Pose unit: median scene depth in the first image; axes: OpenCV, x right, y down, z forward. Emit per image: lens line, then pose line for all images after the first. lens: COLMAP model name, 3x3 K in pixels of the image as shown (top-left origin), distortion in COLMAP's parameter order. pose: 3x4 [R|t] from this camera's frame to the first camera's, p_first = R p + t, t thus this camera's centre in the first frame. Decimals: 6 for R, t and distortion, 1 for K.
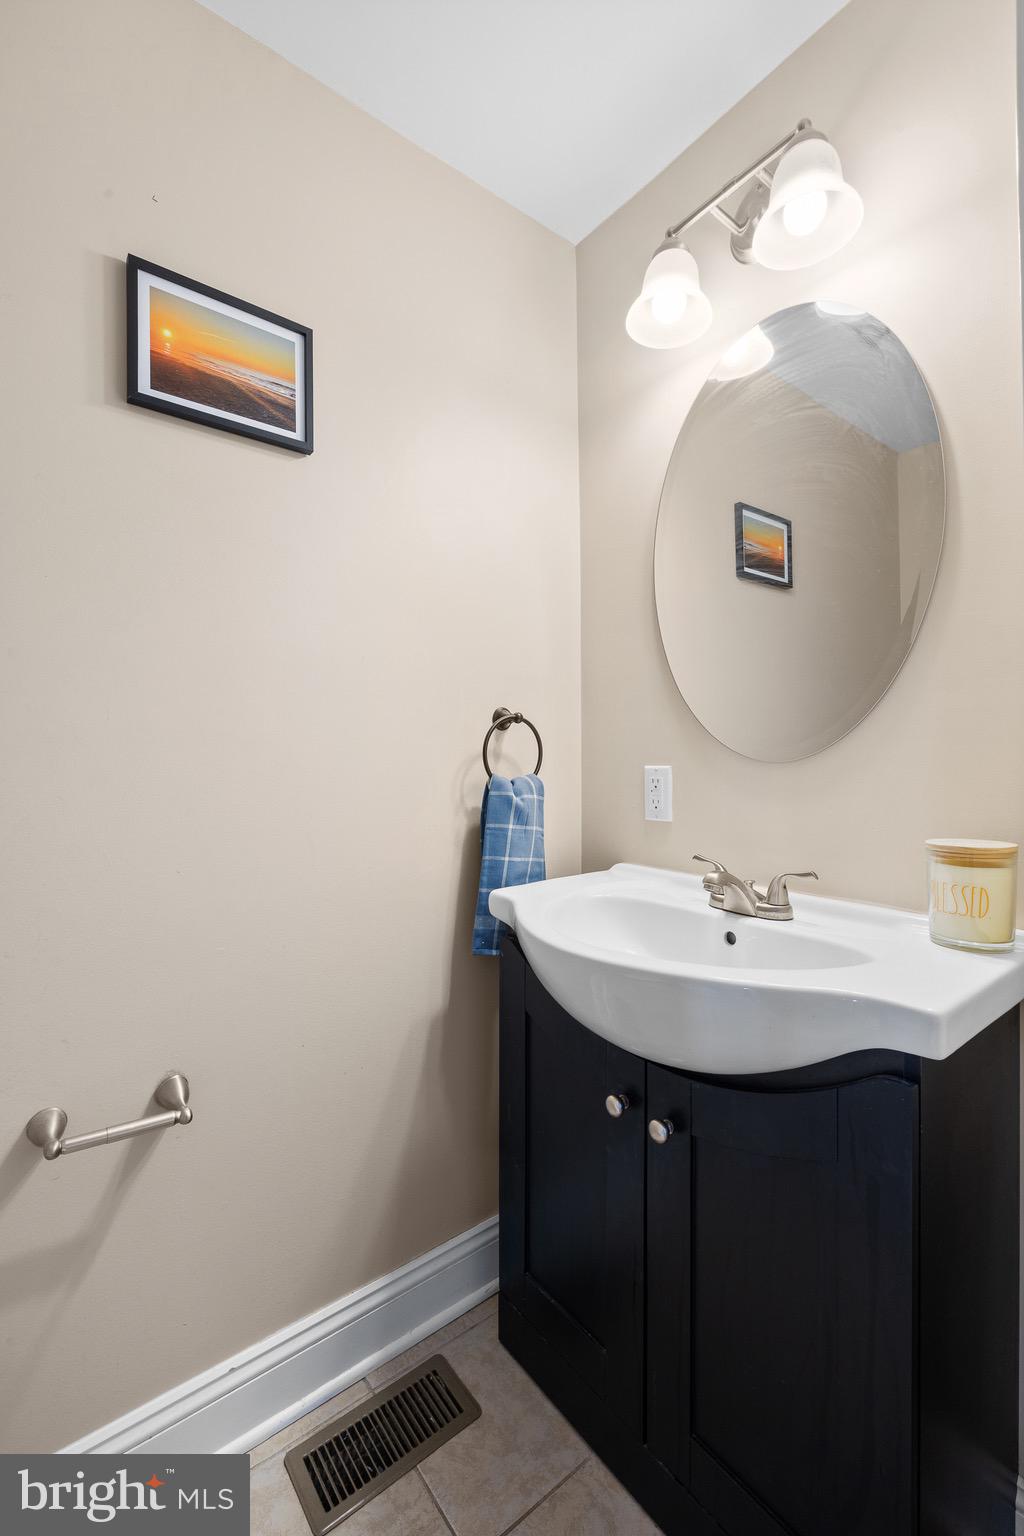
lens RADIAL K [[657.4, 0, 503.0], [0, 657.4, 757.9], [0, 0, 1]] dist [0.000373, 0.000759]
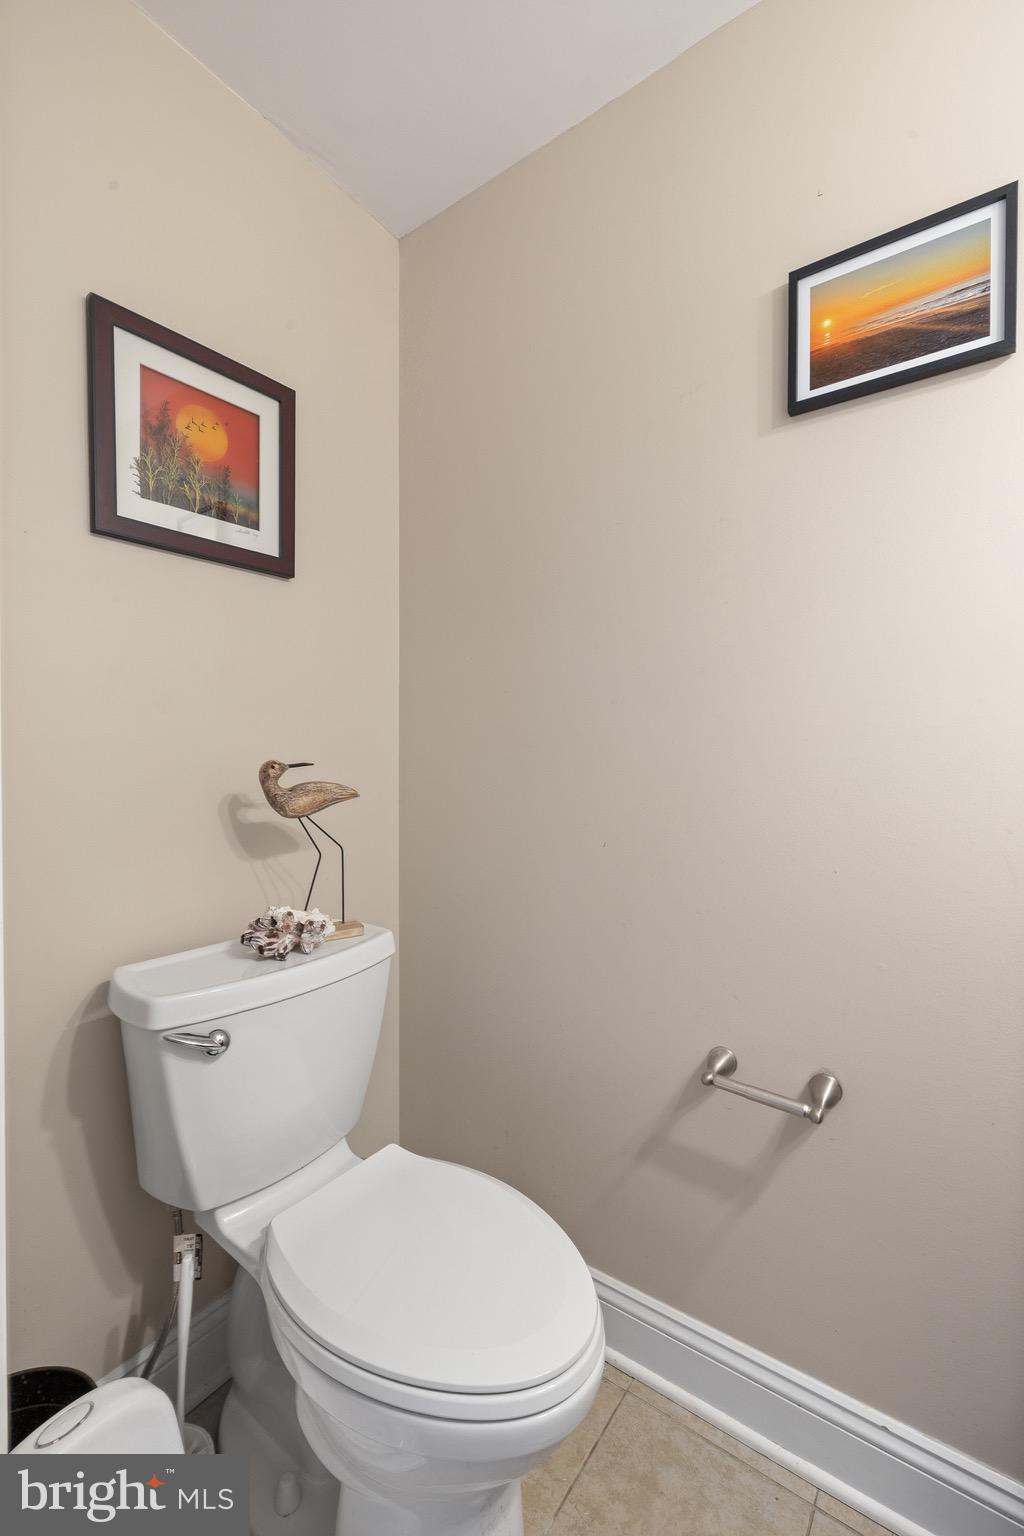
lens RADIAL K [[657.4, 0, 503.6], [0, 657.4, 769.5], [0, 0, 1]] dist [0.000373, 0.000759]
pose [[0.282960, 0.021052, -0.958901, 0.311201], [-0.001740, 0.999769, 0.021436, 0.001128], [0.959130, -0.004397, 0.282931, 0.256973]]
